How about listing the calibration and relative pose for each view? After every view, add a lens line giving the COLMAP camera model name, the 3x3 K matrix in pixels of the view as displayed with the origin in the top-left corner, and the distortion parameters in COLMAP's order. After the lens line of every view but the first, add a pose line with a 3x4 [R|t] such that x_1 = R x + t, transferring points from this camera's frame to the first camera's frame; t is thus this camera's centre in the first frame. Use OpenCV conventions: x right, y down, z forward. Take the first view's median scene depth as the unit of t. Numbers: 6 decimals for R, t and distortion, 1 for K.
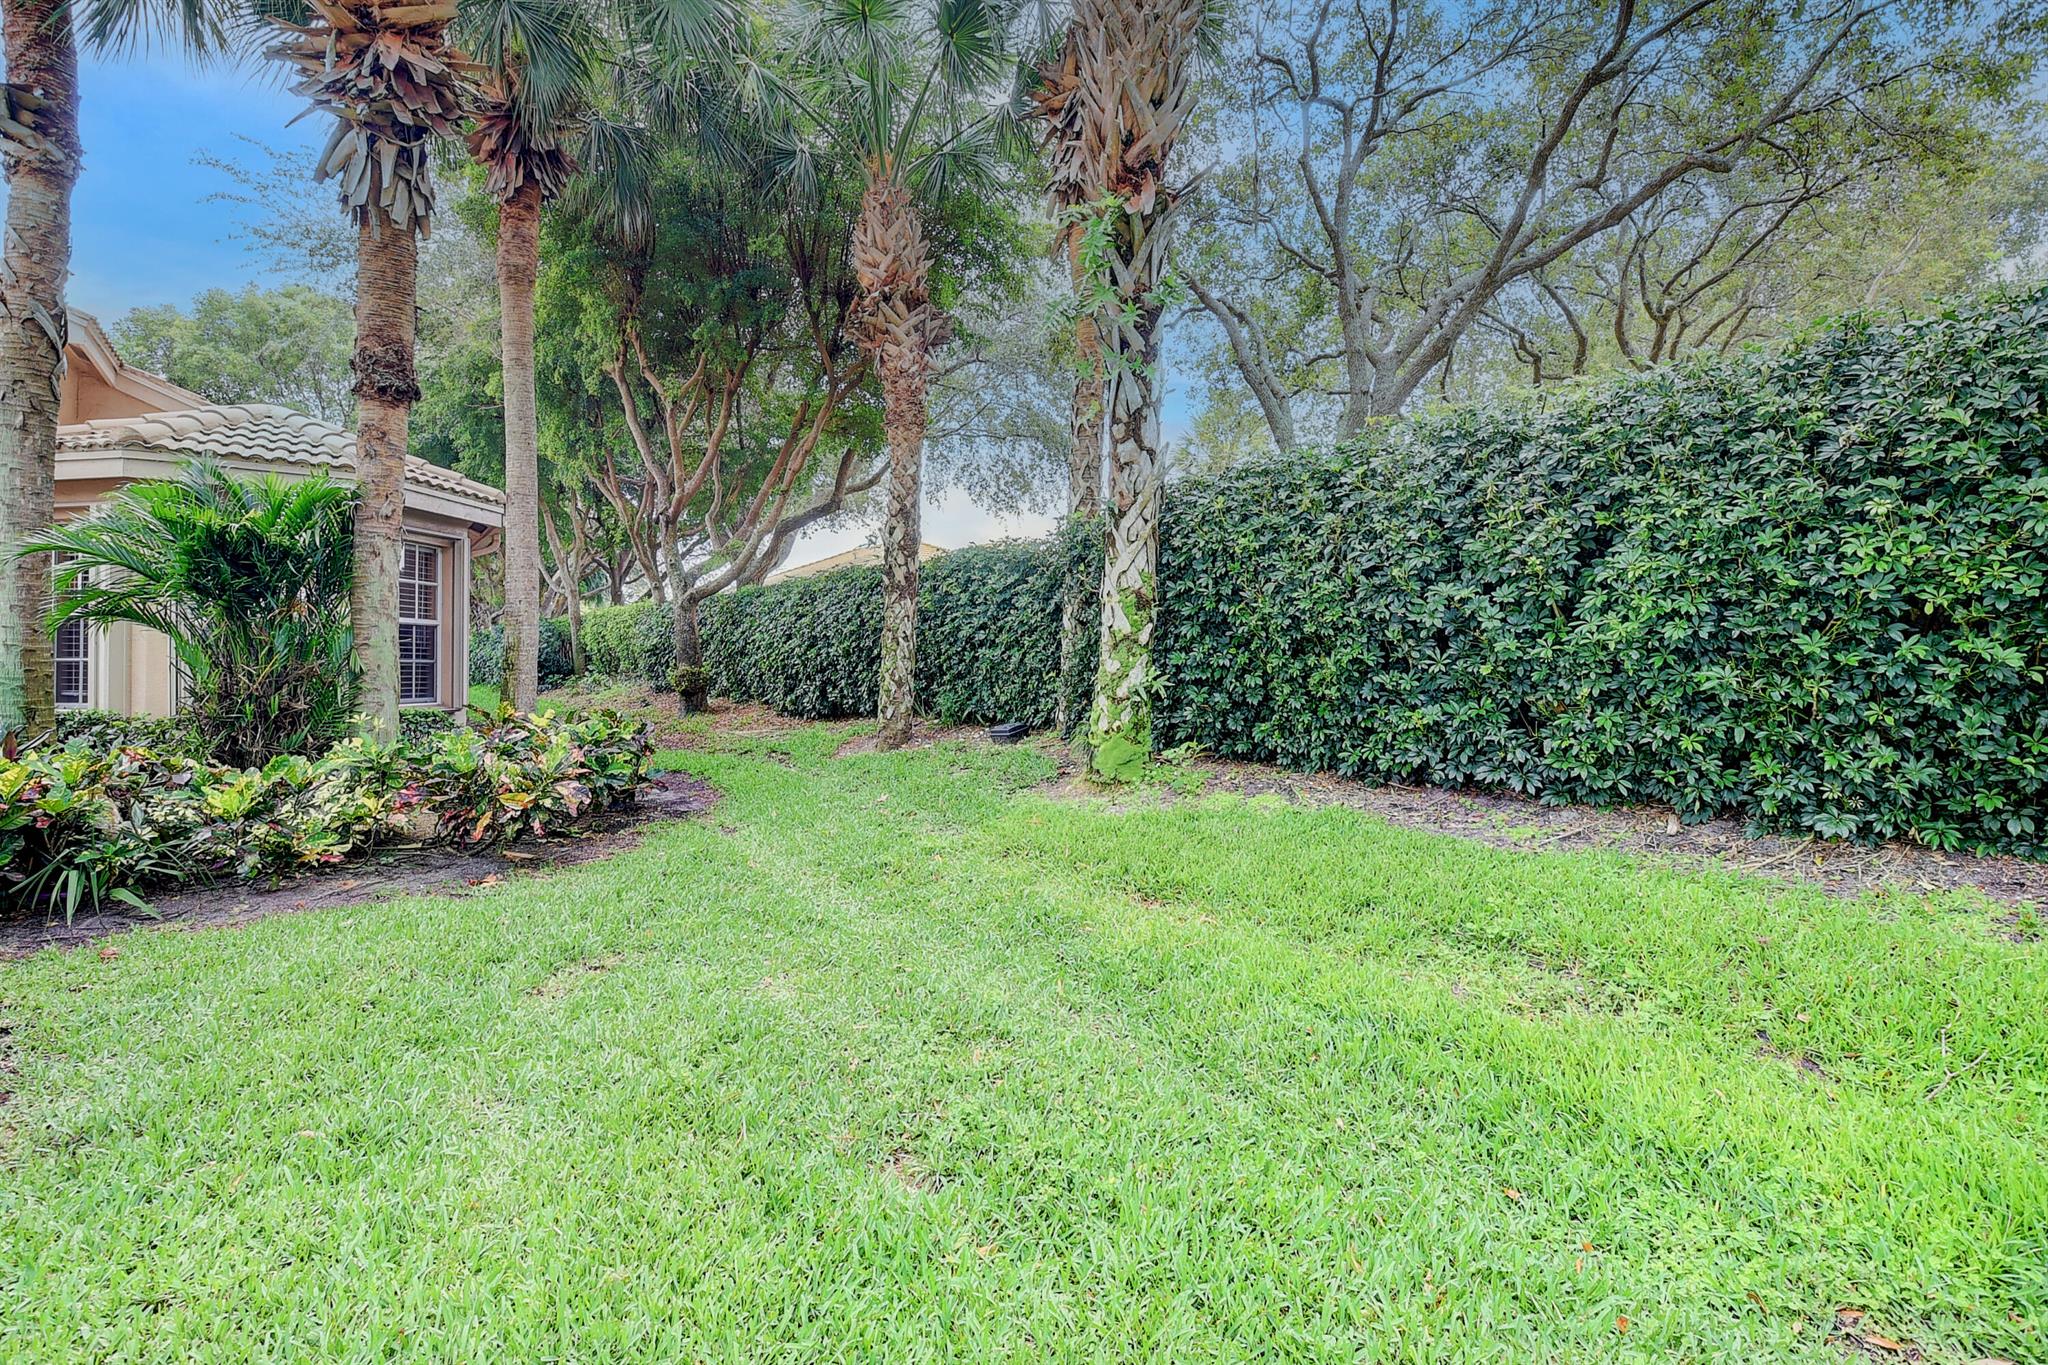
lens RADIAL K [[901.2, 0, 1019.0], [0, 901.2, 657.1], [0, 0, 1]] dist [0.015121, -0.028943]
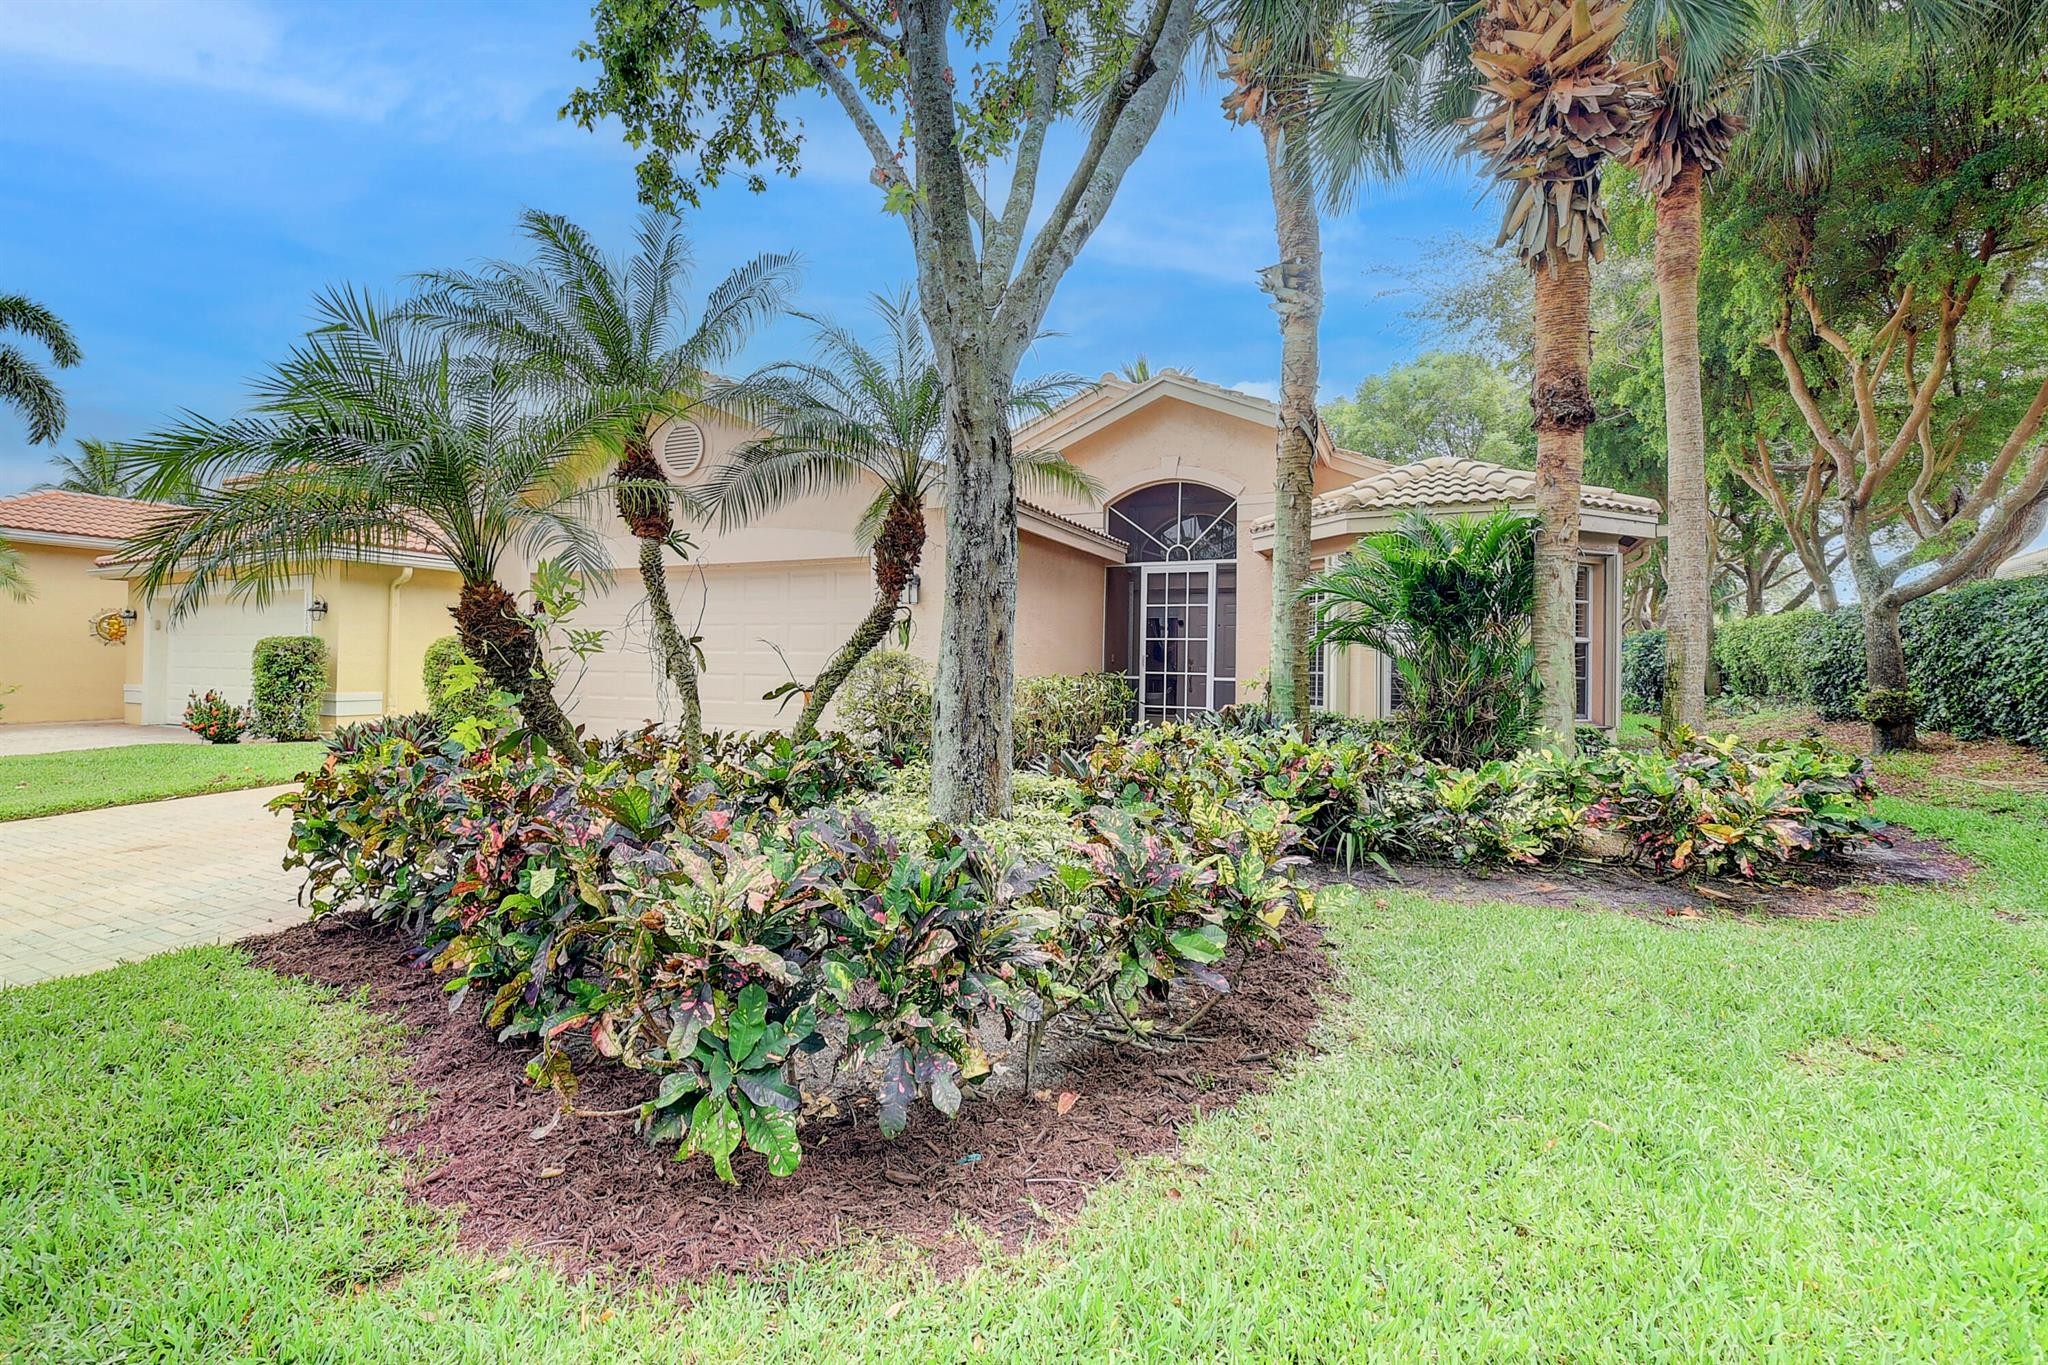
lens RADIAL K [[901.2, 0, 1019.0], [0, 901.2, 657.1], [0, 0, 1]] dist [0.015121, -0.028943]
pose [[0.456944, -0.006080, -0.889475, -0.052712], [-0.010710, 0.999867, -0.012337, 0.000058], [0.889431, 0.015163, 0.456817, -0.034598]]
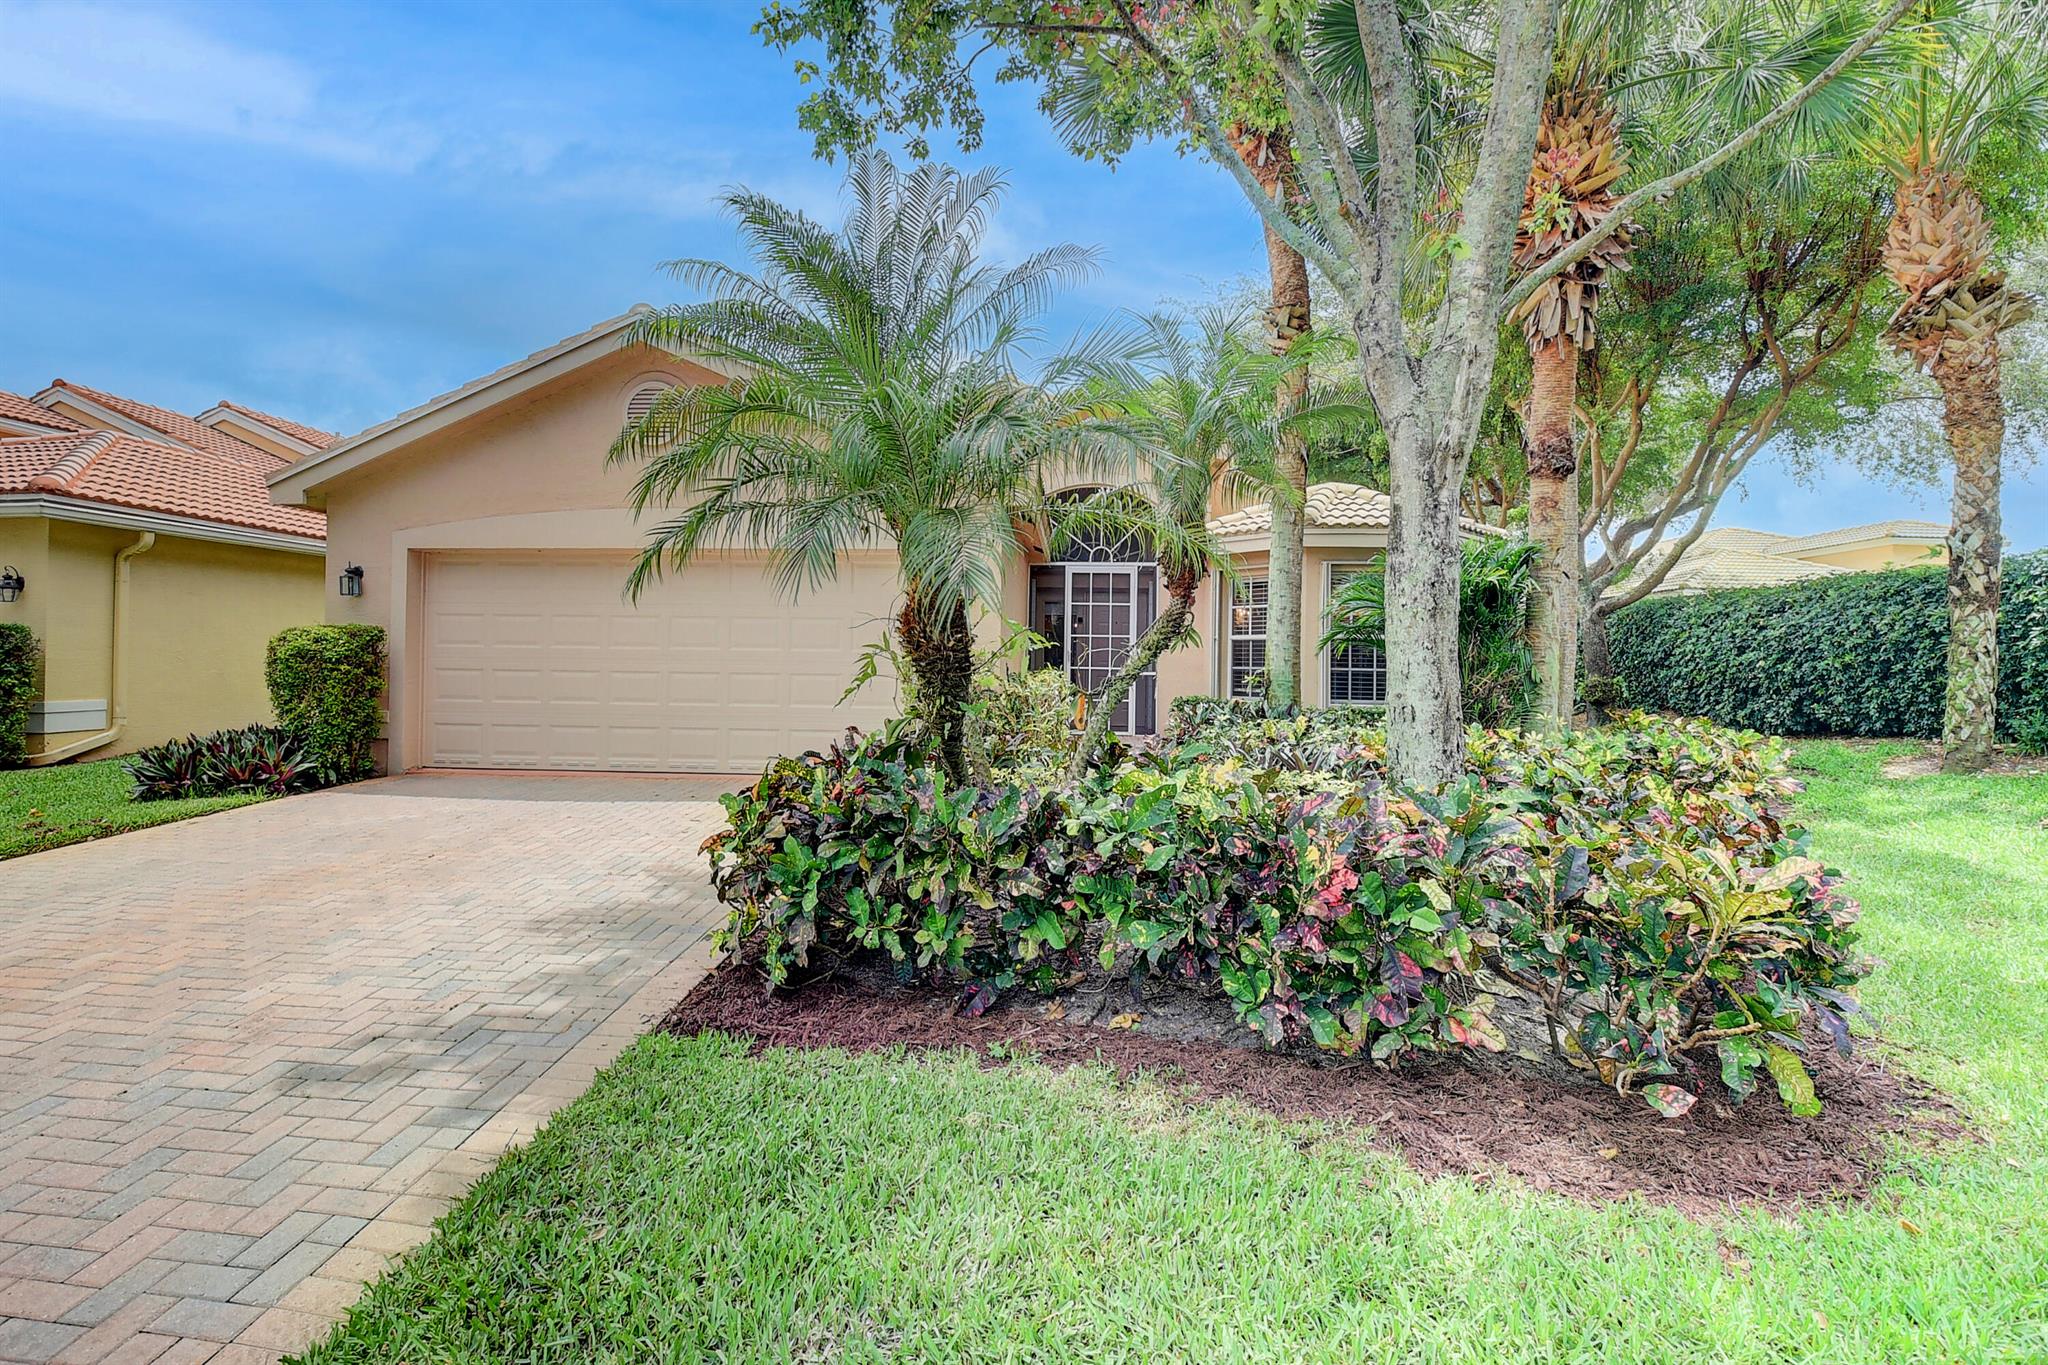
lens RADIAL K [[896.4, 0, 1022.7], [0, 896.4, 658.2], [0, 0, 1]] dist [0.002269, -0.016554]
pose [[0.747187, 0.004522, -0.664599, -0.415142], [-0.008371, 0.999962, -0.002608, -0.008635], [0.664561, 0.007512, 0.747196, -0.512856]]
